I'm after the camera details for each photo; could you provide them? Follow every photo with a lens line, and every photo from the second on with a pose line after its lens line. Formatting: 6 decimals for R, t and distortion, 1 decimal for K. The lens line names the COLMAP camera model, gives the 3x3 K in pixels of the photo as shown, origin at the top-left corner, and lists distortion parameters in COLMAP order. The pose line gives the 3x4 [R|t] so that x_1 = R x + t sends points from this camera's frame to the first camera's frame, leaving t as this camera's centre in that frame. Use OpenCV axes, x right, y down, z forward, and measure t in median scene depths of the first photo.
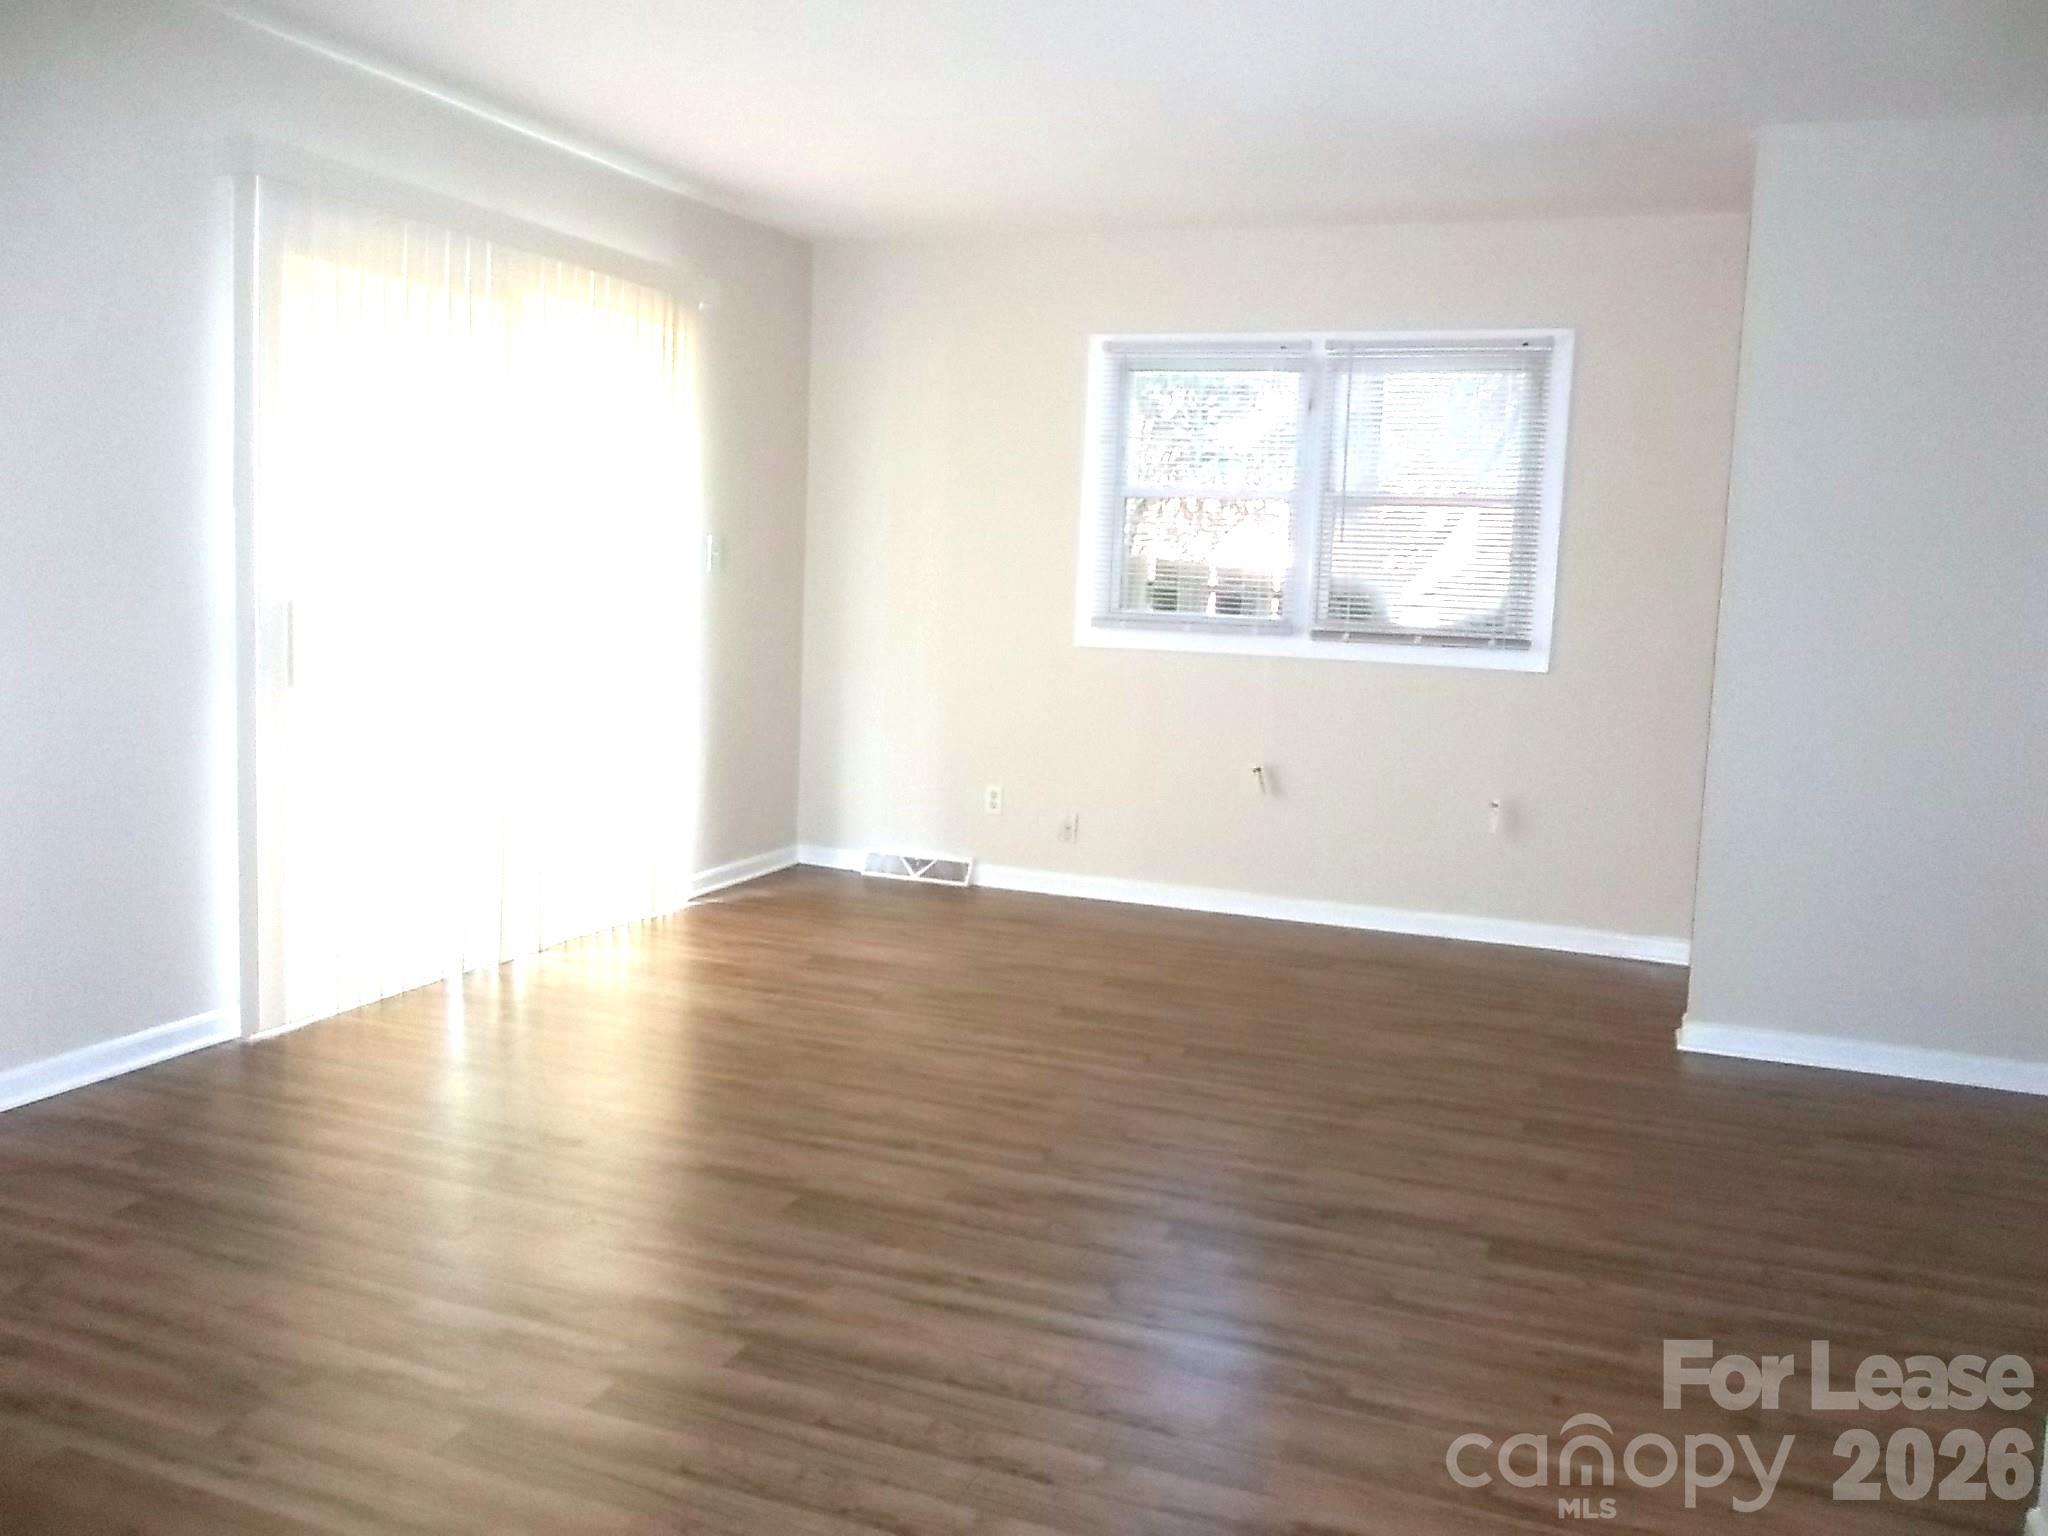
lens RADIAL K [[1666.5, 0, 1024.3], [0, 1666.5, 766.2], [0, 0, 1]] dist [-0.001900, 0.002001]
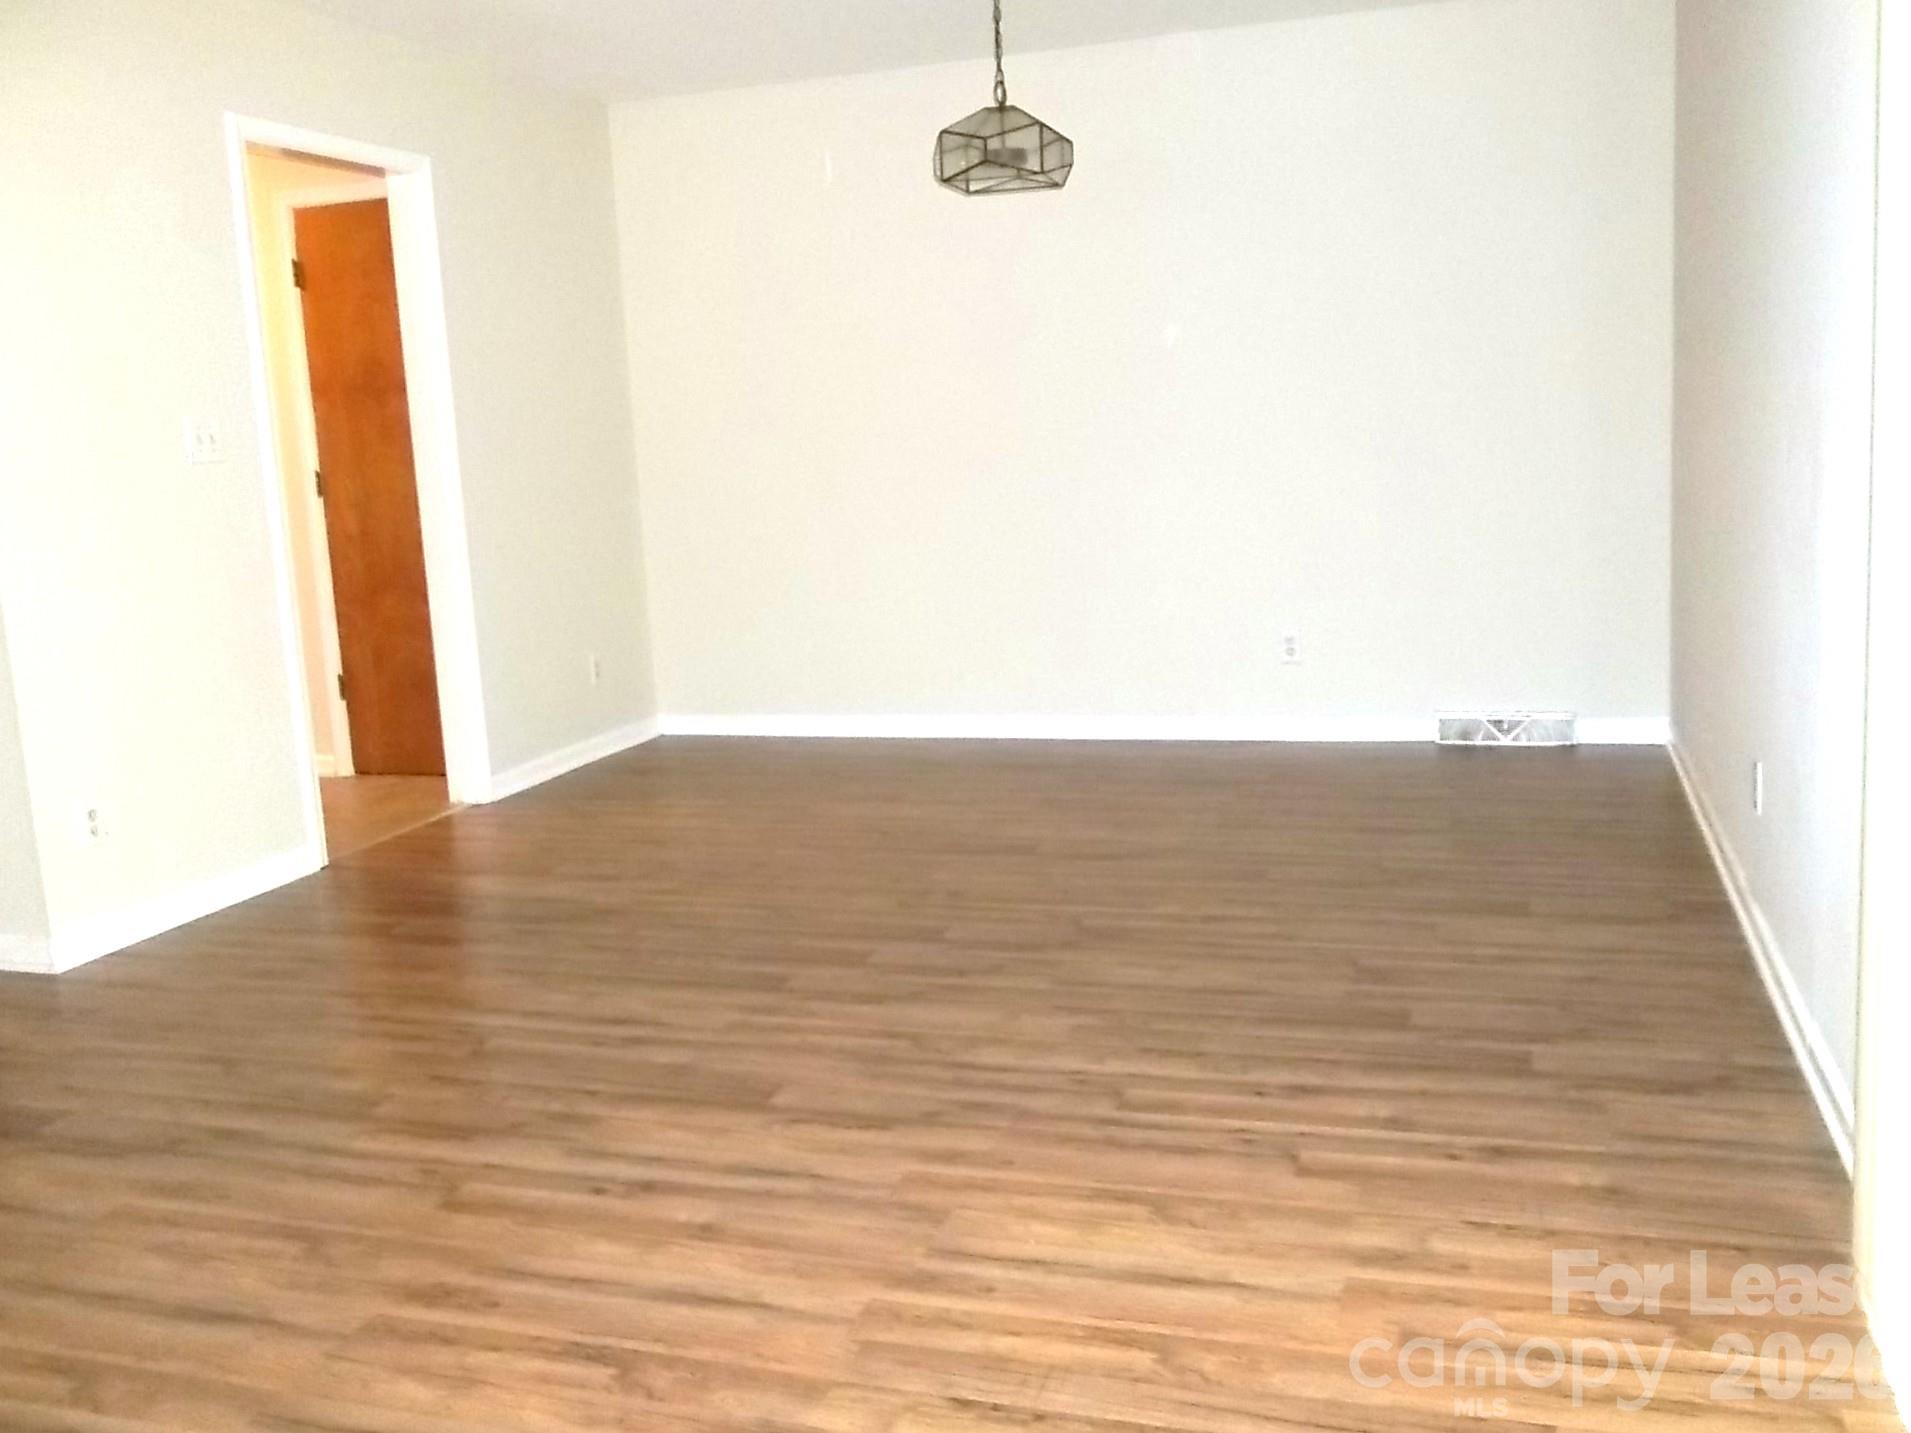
lens RADIAL K [[1704.3, 0, 956.2], [0, 1704.3, 715.2], [0, 0, 1]] dist [-0.003936, -0.002227]
pose [[-0.998450, 0.021495, -0.051329, -0.193558], [0.006584, 0.961538, 0.274592, -0.195242], [0.055257, 0.273828, -0.960190, 1.833013]]
